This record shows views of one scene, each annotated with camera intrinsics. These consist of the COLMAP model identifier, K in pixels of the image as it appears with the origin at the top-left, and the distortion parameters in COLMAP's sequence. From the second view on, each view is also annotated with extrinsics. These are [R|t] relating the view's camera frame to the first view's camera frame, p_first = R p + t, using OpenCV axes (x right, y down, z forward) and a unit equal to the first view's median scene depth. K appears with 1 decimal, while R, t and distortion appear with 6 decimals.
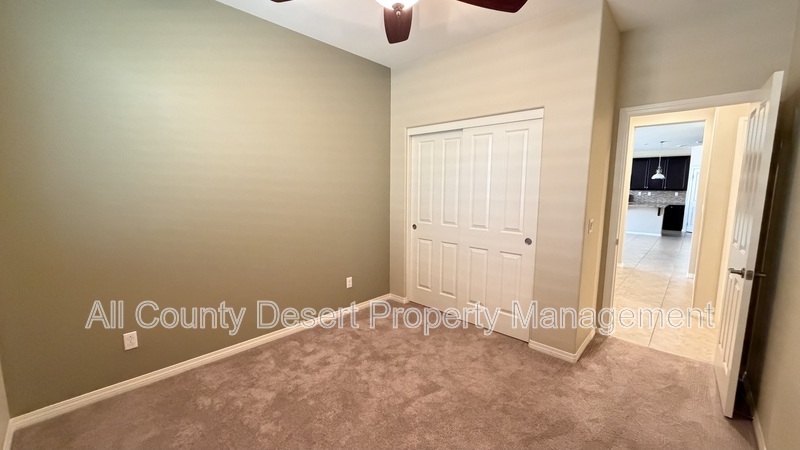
lens RADIAL K [[321.4, 0, 400.0], [0, 321.4, 225.0], [0, 0, 1]] dist [0.000078, -0.000013]
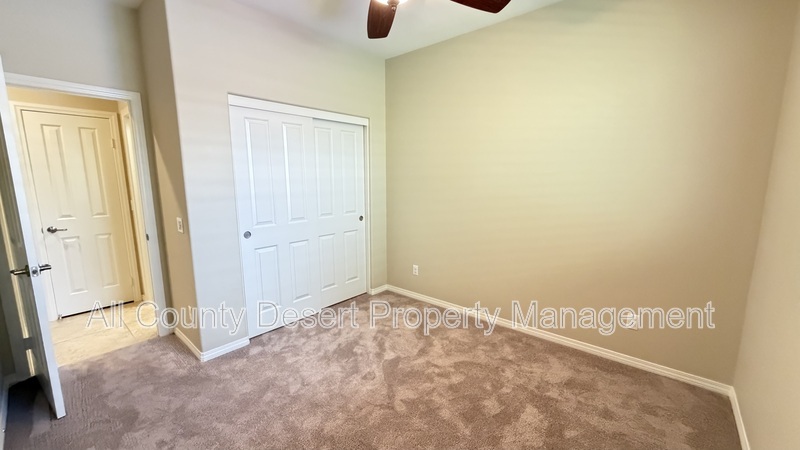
lens RADIAL K [[317.1, 0, 400.0], [0, 317.1, 225.0], [0, 0, 1]] dist [-0.000310, -0.000009]
pose [[-0.030614, -0.165062, 0.985808, -0.685873], [0.130467, 0.977172, 0.167668, -0.093431], [-0.990980, 0.133748, -0.008380, 0.674447]]
